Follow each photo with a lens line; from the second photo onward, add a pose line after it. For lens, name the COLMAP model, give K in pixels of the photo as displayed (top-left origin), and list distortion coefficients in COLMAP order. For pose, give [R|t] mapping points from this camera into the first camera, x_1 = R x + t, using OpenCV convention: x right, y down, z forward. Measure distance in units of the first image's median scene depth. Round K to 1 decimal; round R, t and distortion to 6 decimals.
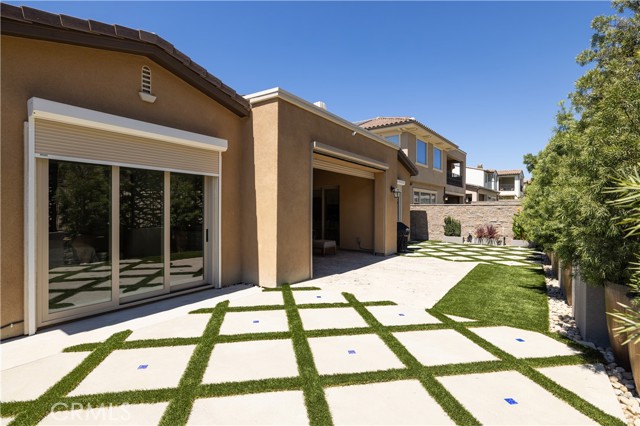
lens RADIAL K [[327.7, 0, 310.8], [0, 327.7, 210.7], [0, 0, 1]] dist [0.003296, 0.001759]
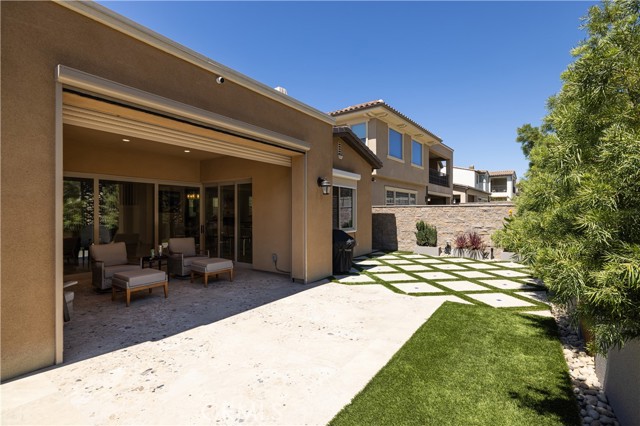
lens RADIAL K [[317.2, 0, 306.8], [0, 317.2, 213.0], [0, 0, 1]] dist [-0.007260, 0.000371]
pose [[0.999948, -0.003411, -0.009636, 0.156242], [0.003401, 0.999994, -0.001011, -0.001317], [0.009639, 0.000978, 0.999953, 0.244502]]
